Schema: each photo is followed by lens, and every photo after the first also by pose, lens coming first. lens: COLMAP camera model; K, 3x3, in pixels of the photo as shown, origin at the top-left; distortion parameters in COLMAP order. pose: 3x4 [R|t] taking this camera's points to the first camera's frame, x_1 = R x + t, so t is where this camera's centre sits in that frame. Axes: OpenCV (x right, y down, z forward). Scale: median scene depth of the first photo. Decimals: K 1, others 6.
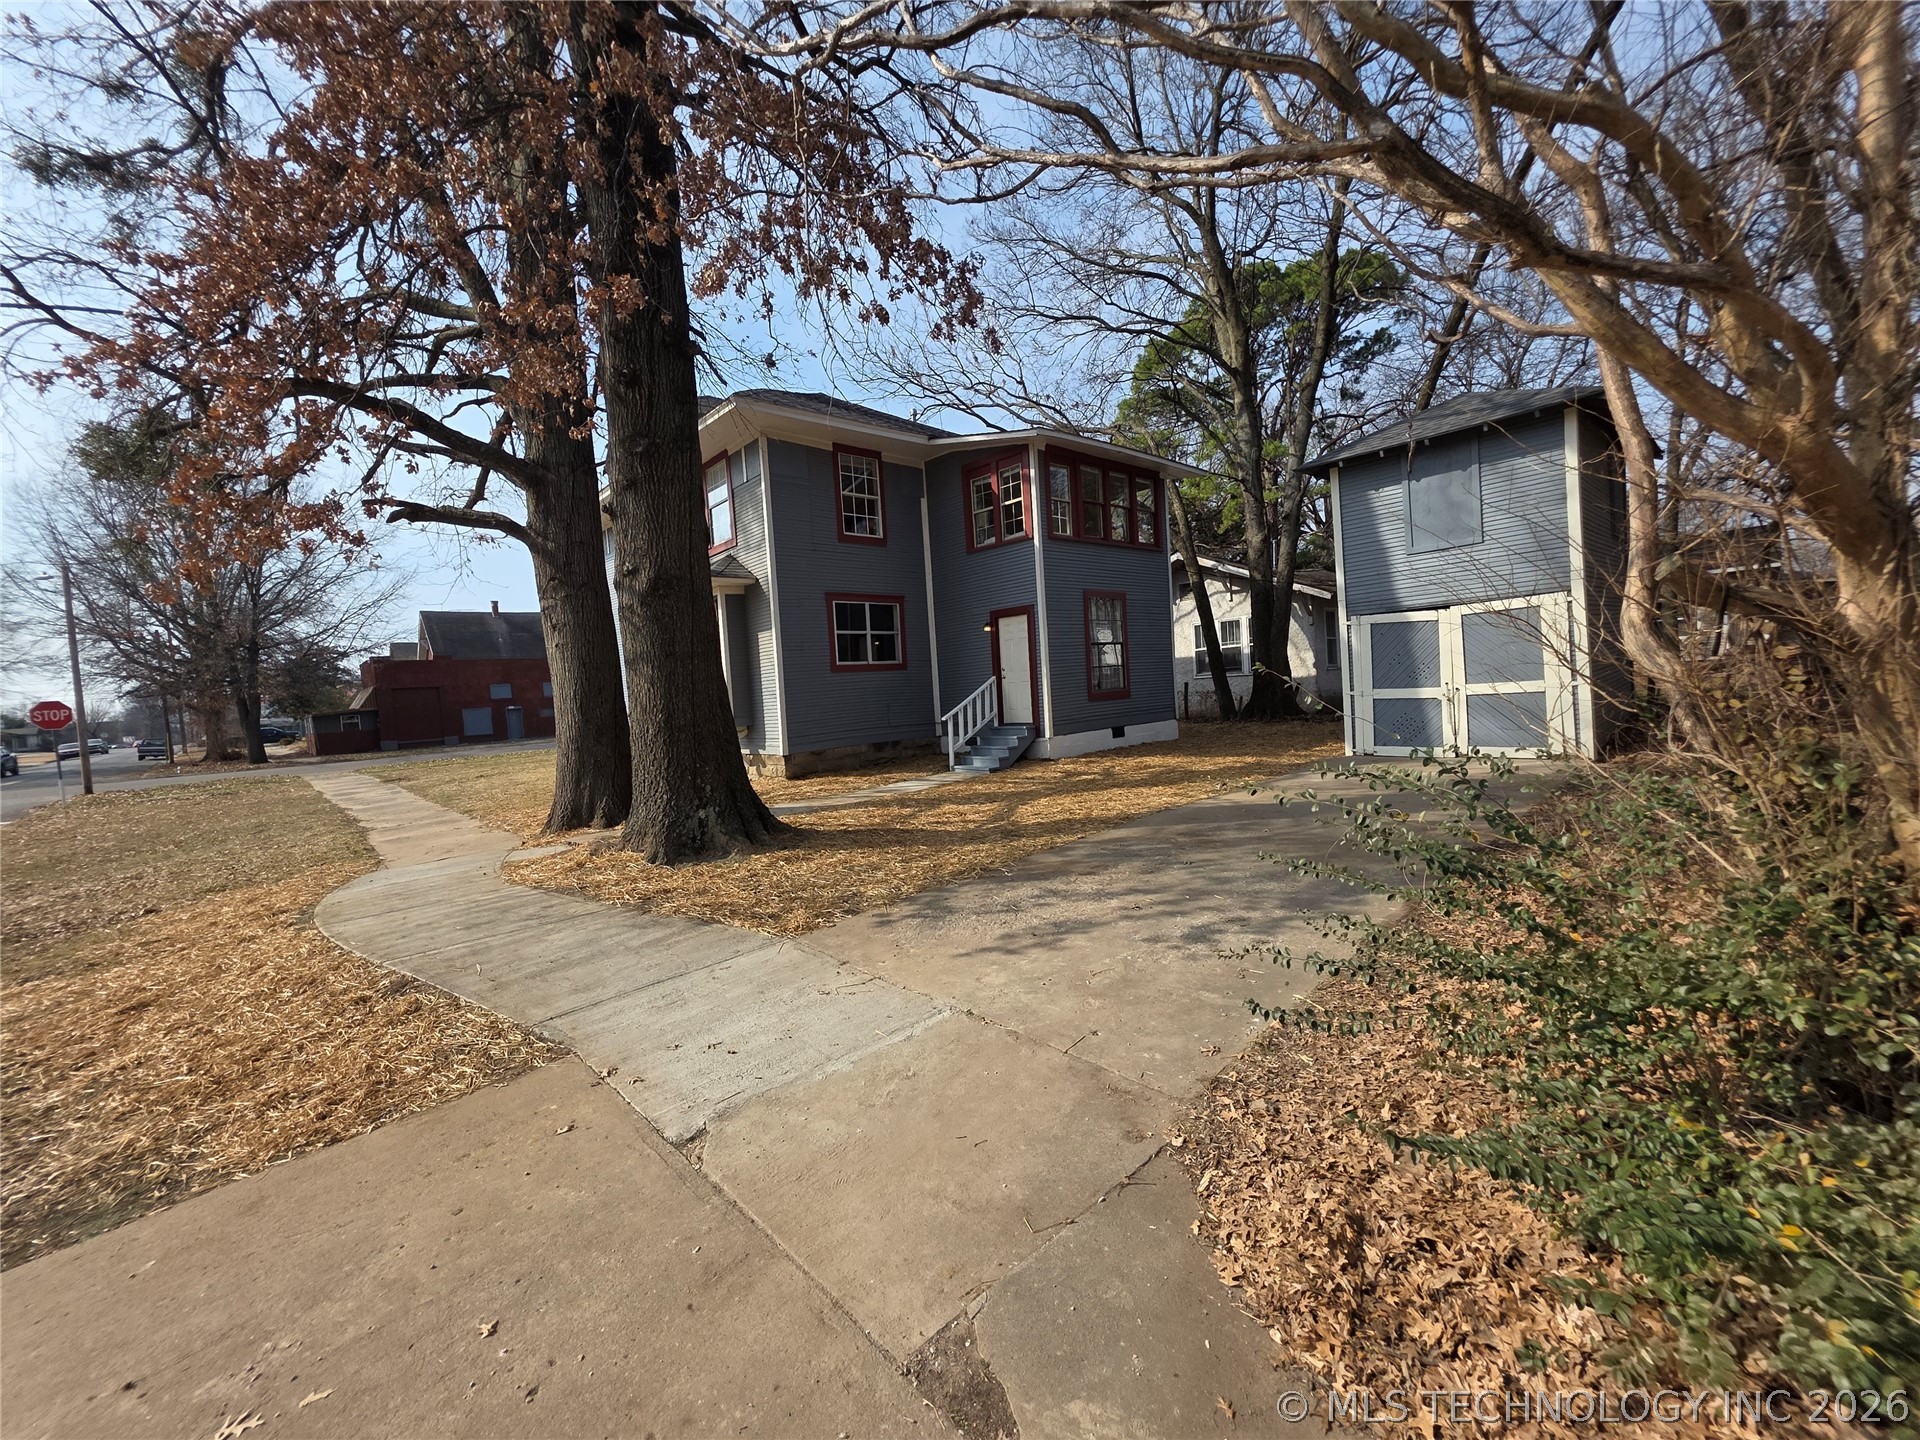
lens RADIAL K [[778.3, 0, 966.3], [0, 778.3, 714.3], [0, 0, 1]] dist [-0.007789, -0.000090]
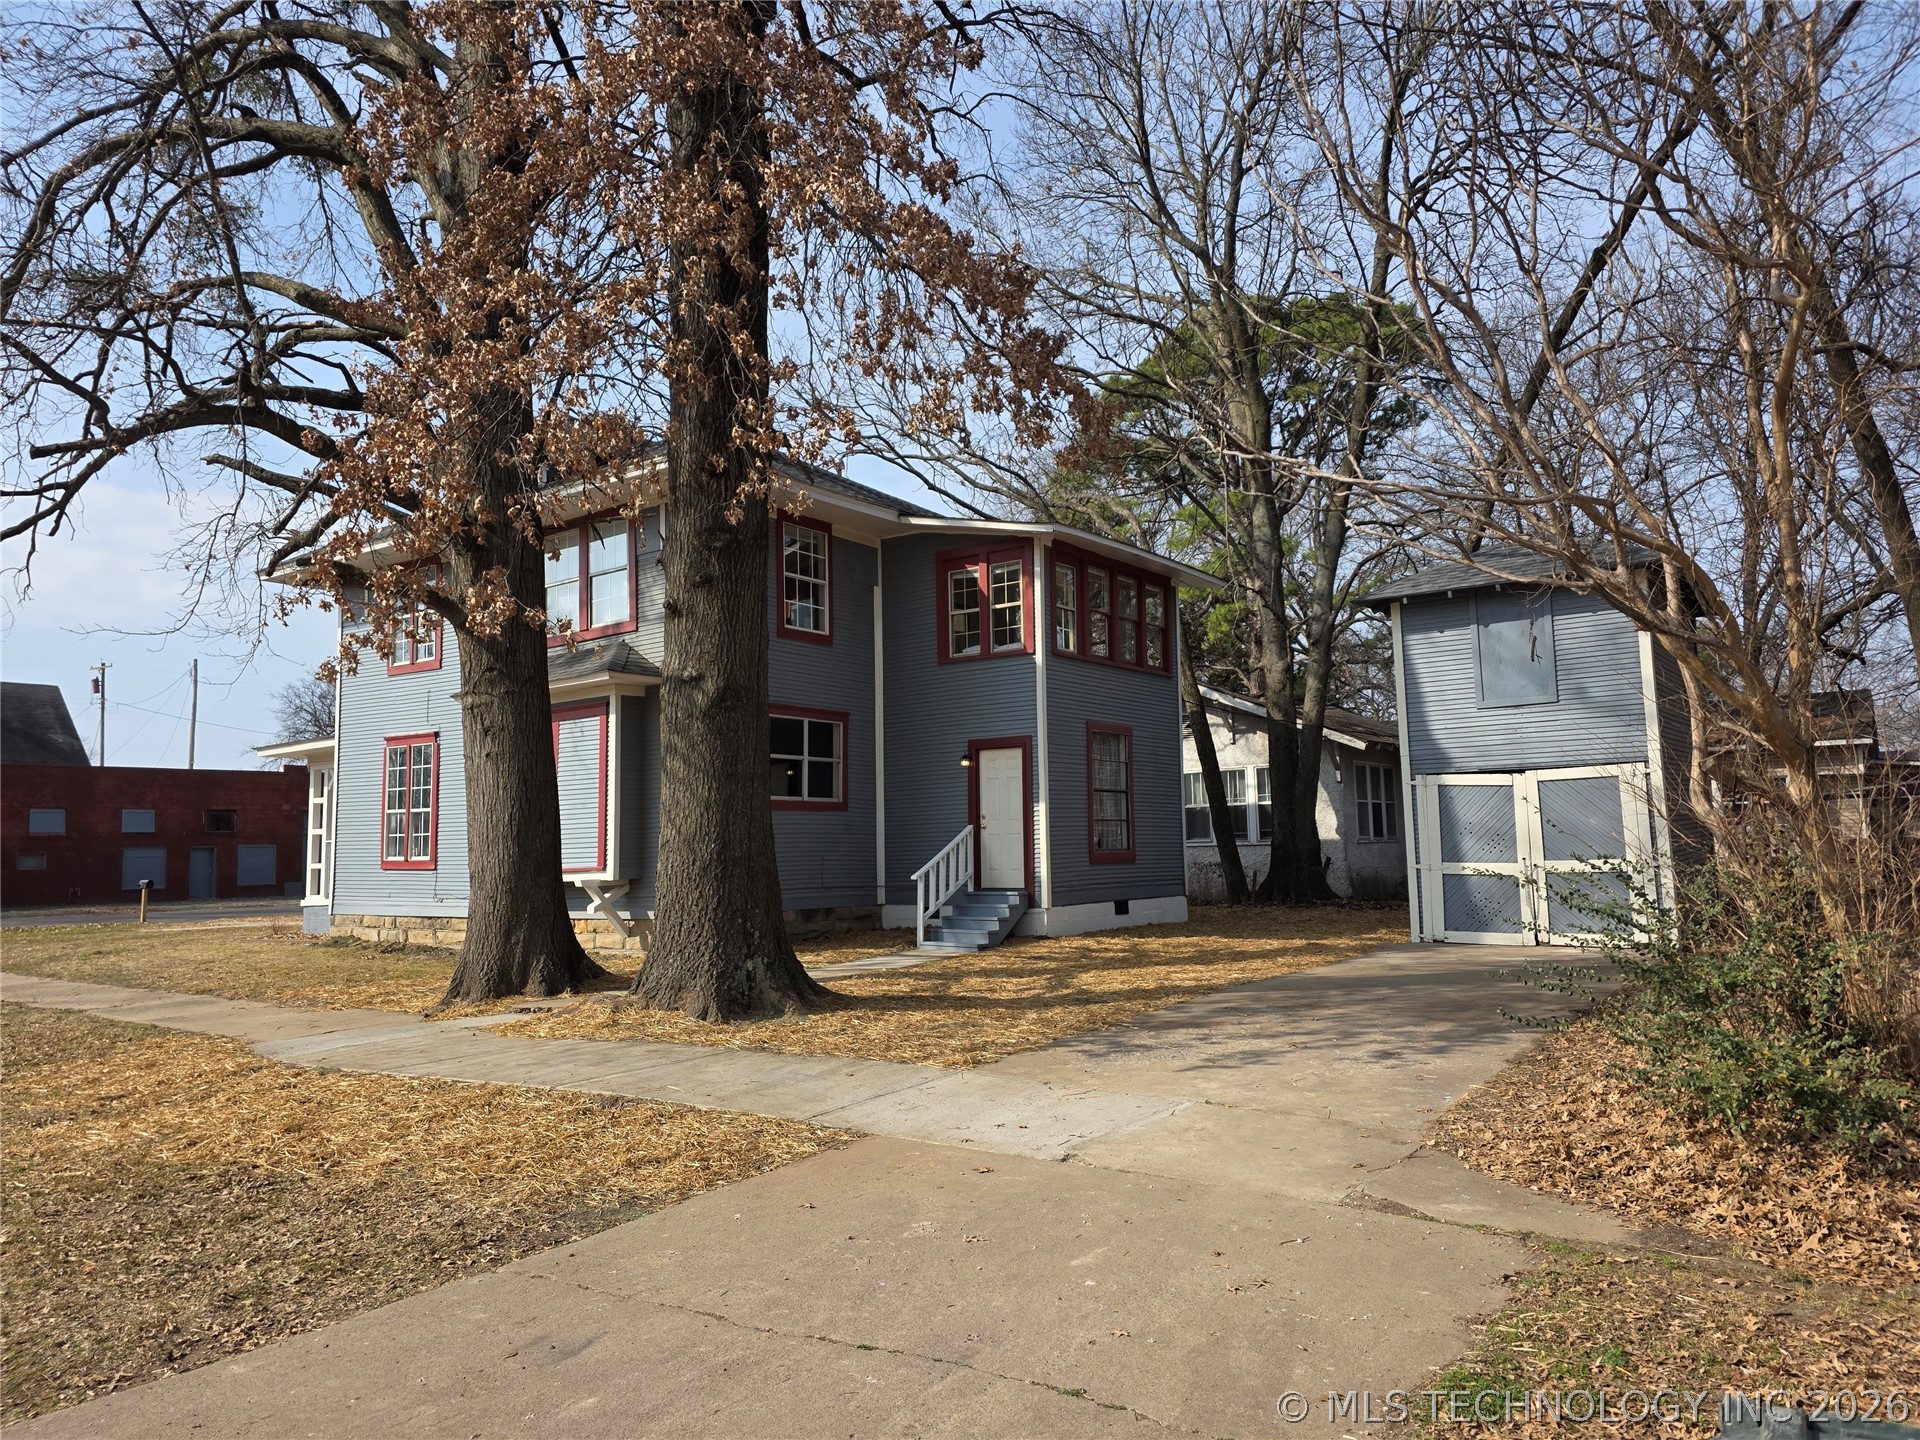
lens RADIAL K [[1339.0, 0, 956.2], [0, 1339.0, 717.2], [0, 0, 1]] dist [0.052987, -0.044133]
pose [[0.979580, 0.065854, 0.189963, -0.238499], [-0.038256, 0.988626, -0.145450, 0.037738], [-0.197380, 0.135213, 0.970957, -0.287720]]
